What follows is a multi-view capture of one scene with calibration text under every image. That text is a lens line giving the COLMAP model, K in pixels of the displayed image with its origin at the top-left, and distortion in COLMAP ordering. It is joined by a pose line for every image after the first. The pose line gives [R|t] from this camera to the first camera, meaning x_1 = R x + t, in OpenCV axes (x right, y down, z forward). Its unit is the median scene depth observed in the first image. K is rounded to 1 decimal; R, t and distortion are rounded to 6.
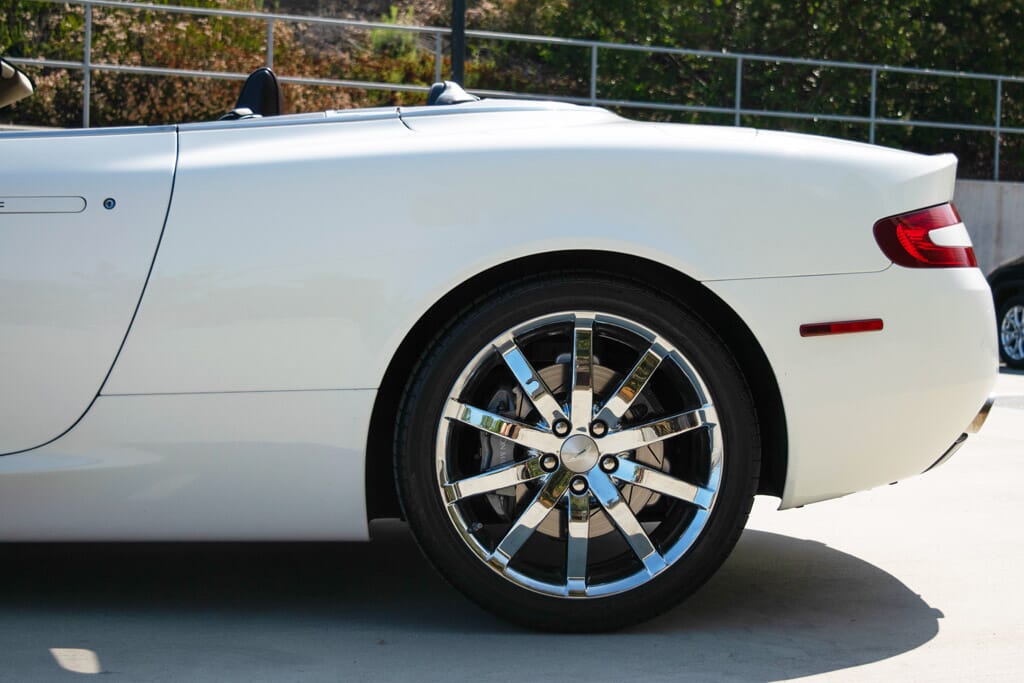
lens RADIAL K [[1552.0, 0, 514.9], [0, 1552.0, 334.6], [0, 0, 1]] dist [-0.043318, 0.000000]
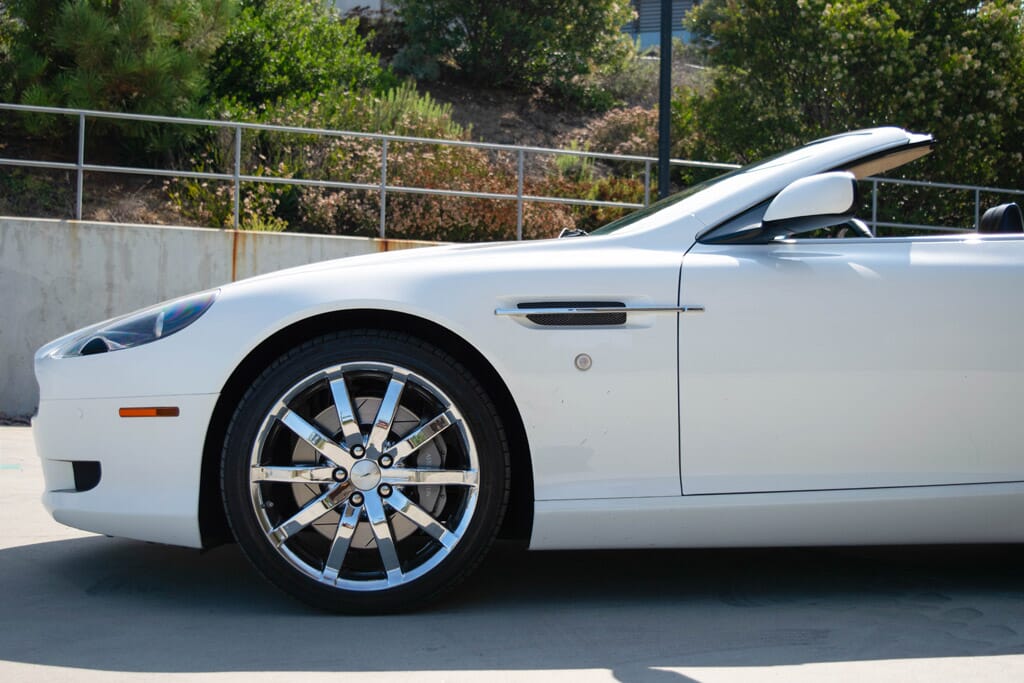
lens RADIAL K [[1268.5, 0, 514.6], [0, 1268.5, 339.1], [0, 0, 1]] dist [-0.063110, 0.000000]
pose [[0.999690, -0.000731, -0.024897, -0.686956], [-0.000594, 0.998585, -0.053171, 0.015370], [0.024901, 0.053169, 0.998275, -0.077024]]
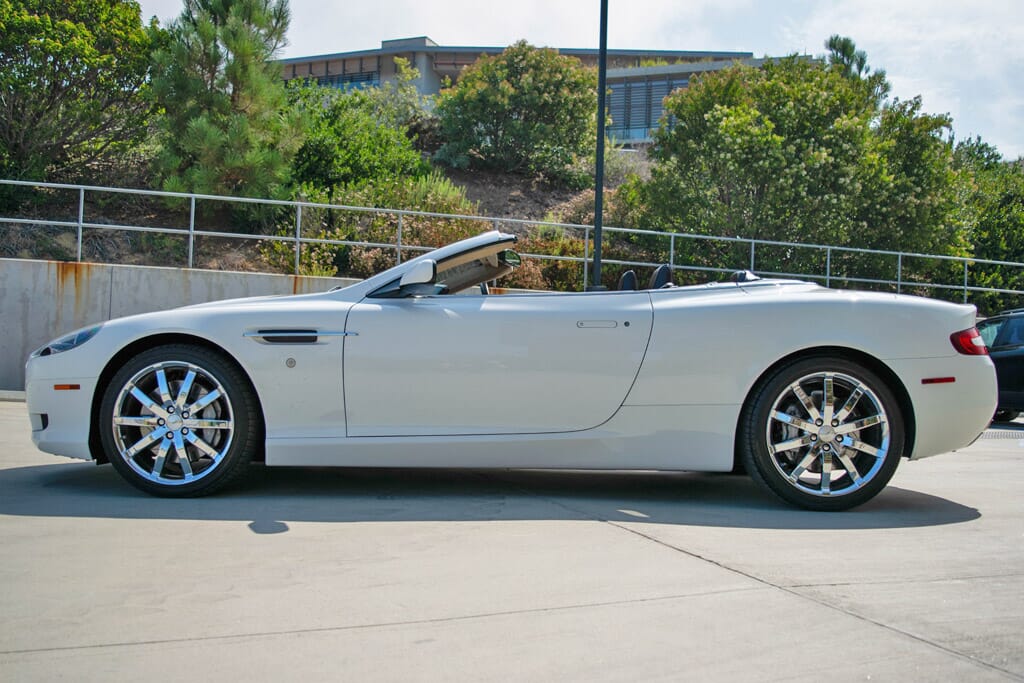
lens RADIAL K [[924.8, 0, 509.4], [0, 924.8, 352.9], [0, 0, 1]] dist [-0.076247, 0.000000]
pose [[0.996883, 0.009654, -0.078306, -0.279969], [-0.013658, 0.998617, -0.050761, 0.027766], [0.077708, 0.051673, 0.995636, -0.347348]]
